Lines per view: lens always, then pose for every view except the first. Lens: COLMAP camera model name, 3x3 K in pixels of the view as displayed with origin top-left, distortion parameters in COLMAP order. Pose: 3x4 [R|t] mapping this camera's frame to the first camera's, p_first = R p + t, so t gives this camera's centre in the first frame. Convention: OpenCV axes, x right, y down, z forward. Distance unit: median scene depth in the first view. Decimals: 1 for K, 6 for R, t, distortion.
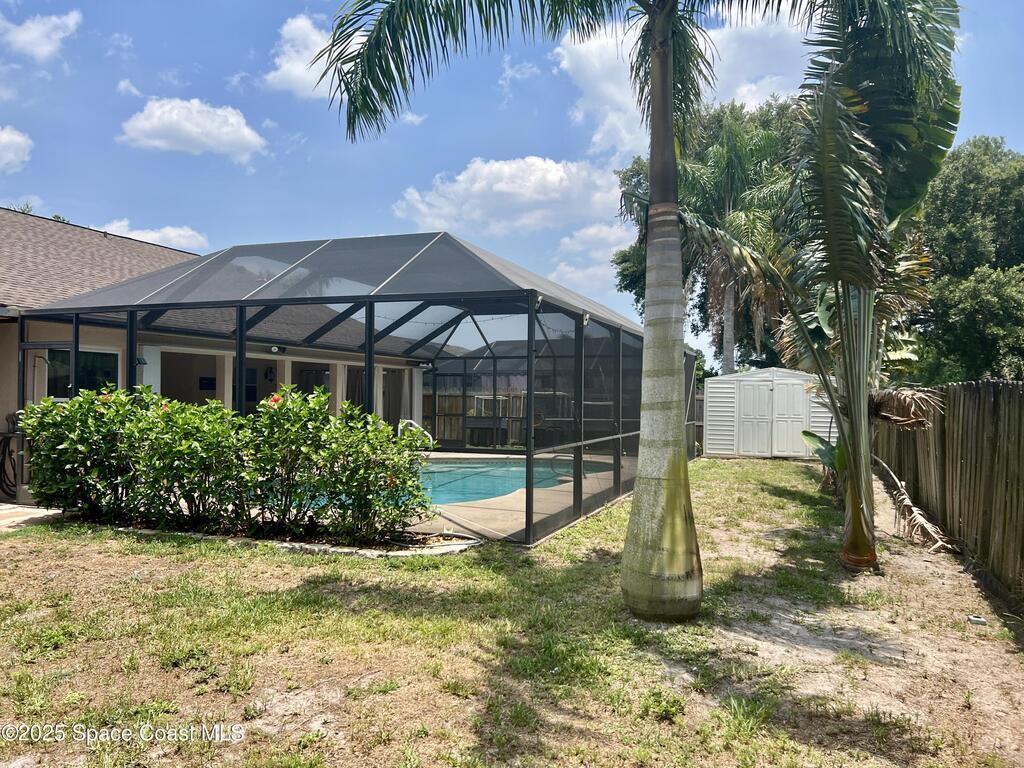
lens RADIAL K [[775.5, 0, 515.3], [0, 775.5, 385.3], [0, 0, 1]] dist [0.063990, -0.062257]
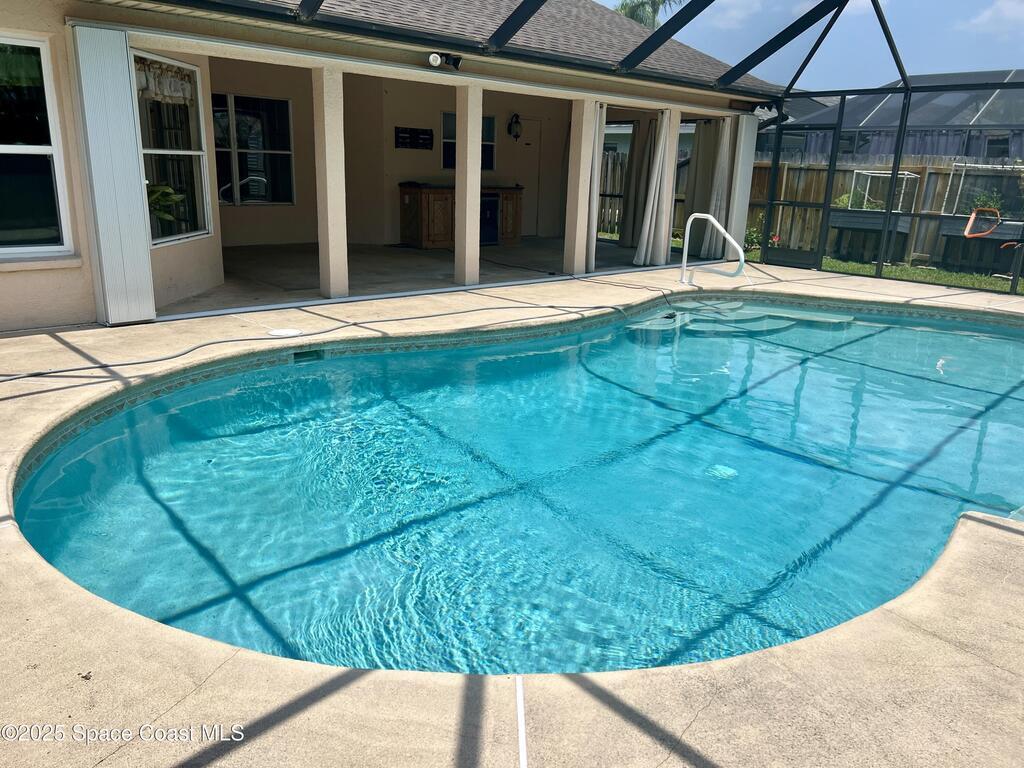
lens RADIAL K [[775.5, 0, 515.3], [0, 775.5, 385.3], [0, 0, 1]] dist [0.063990, -0.062257]
pose [[0.900306, 0.144148, -0.410696, -0.018616], [-0.023398, 0.958232, 0.285033, 0.007035], [0.434629, -0.247008, 0.866074, 0.388292]]
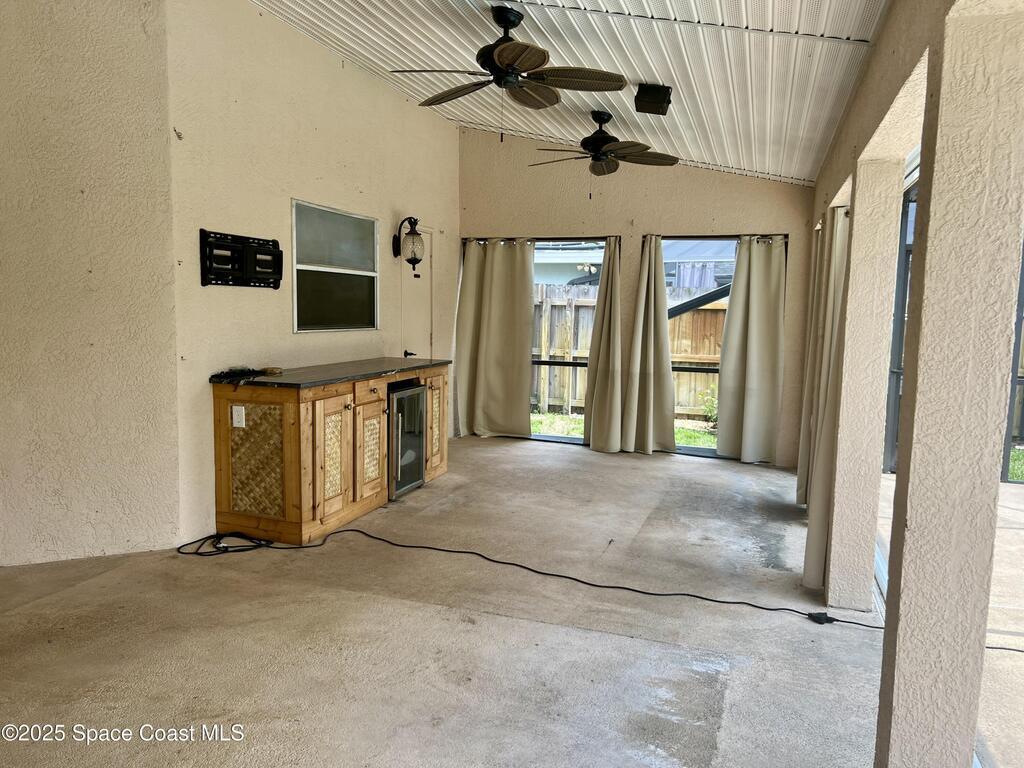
lens RADIAL K [[775.5, 0, 515.3], [0, 775.5, 385.3], [0, 0, 1]] dist [0.063990, -0.062257]
pose [[0.998745, 0.005741, 0.049747, -0.286862], [-0.011489, 0.993179, 0.116036, 0.006821], [-0.048741, -0.116462, 0.991998, 0.675451]]
